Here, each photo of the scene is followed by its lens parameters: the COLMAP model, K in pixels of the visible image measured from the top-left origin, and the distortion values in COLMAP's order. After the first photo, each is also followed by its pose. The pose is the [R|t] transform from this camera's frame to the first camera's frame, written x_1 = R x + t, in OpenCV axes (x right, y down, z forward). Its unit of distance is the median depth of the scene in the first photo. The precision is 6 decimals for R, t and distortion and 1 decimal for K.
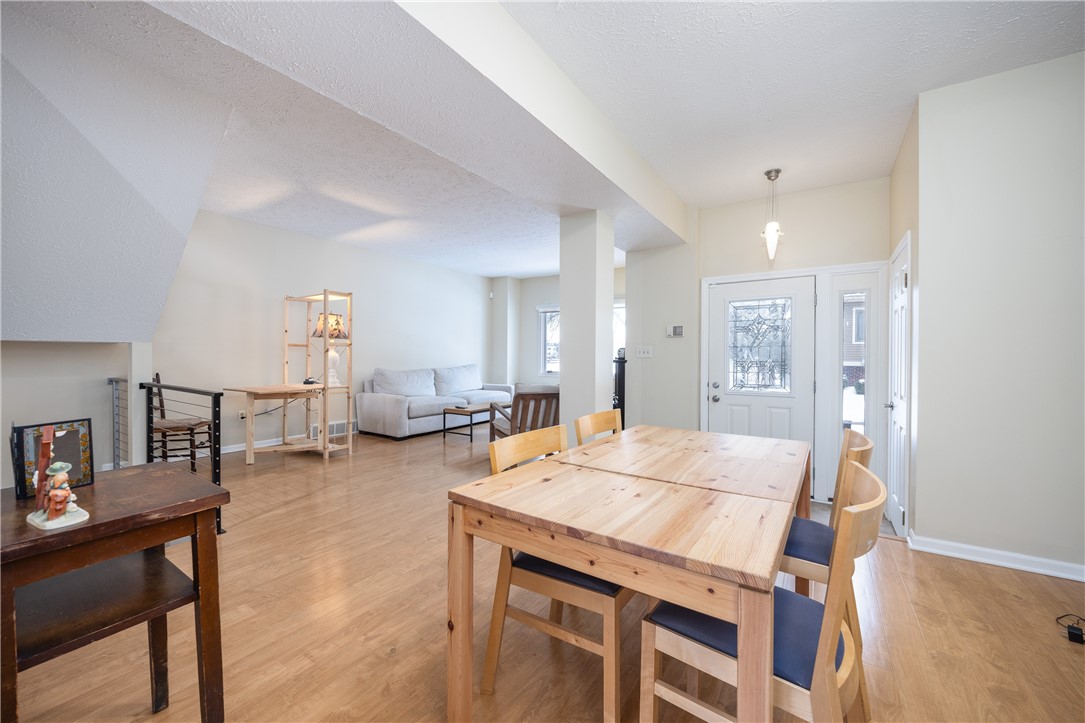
lens RADIAL K [[433.3, 0, 546.1], [0, 433.3, 360.2], [0, 0, 1]] dist [-0.002020, 0.000848]
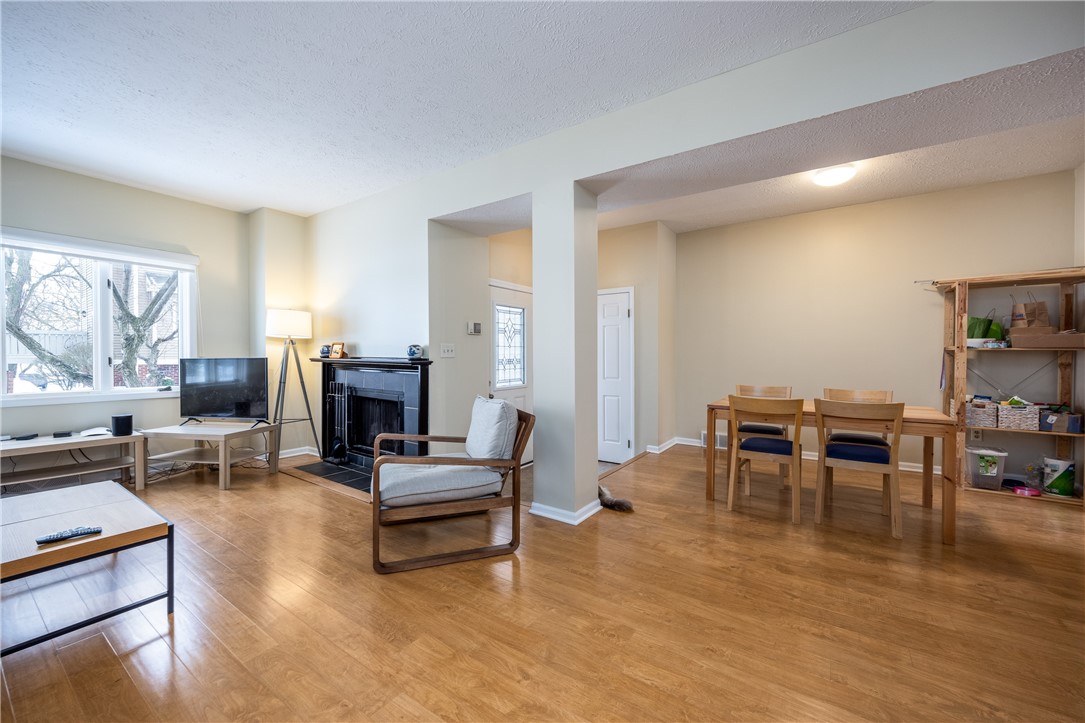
lens RADIAL K [[433.3, 0, 537.7], [0, 433.3, 358.7], [0, 0, 1]] dist [-0.002020, 0.000848]
pose [[0.015255, -0.013939, 0.999786, -0.580819], [0.009895, 0.999856, 0.013789, -0.013319], [-0.999835, 0.009682, 0.015391, 0.807004]]
